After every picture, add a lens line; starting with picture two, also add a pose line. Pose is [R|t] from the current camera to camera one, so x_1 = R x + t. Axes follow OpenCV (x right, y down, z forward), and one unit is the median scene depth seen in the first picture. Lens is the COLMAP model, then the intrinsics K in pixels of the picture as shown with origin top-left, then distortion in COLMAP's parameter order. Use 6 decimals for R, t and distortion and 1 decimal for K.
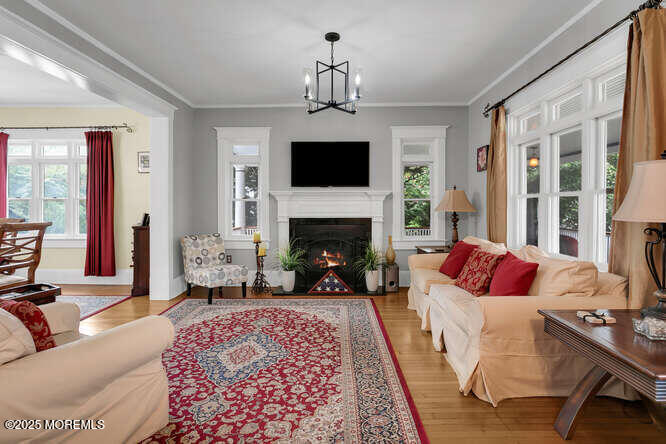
lens RADIAL K [[357.3, 0, 333.9], [0, 357.3, 212.9], [0, 0, 1]] dist [-0.004655, -0.000053]
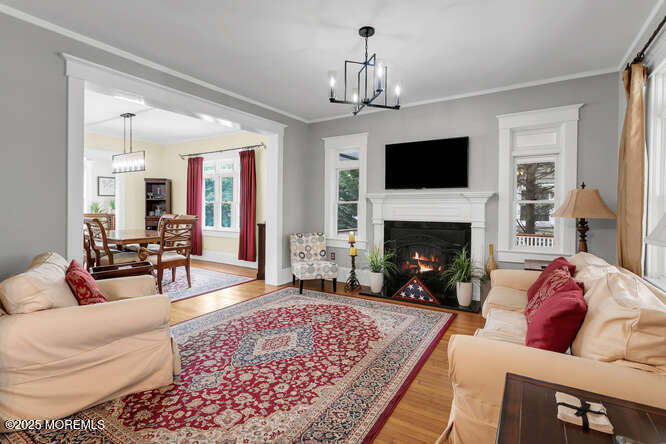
lens RADIAL K [[330.0, 0, 320.7], [0, 330.0, 214.5], [0, 0, 1]] dist [-0.000501, 0.000329]
pose [[0.849259, 0.017522, -0.527685, 0.241127], [-0.017379, 0.999835, 0.005230, -0.004847], [0.527690, 0.004729, 0.849424, 0.126009]]
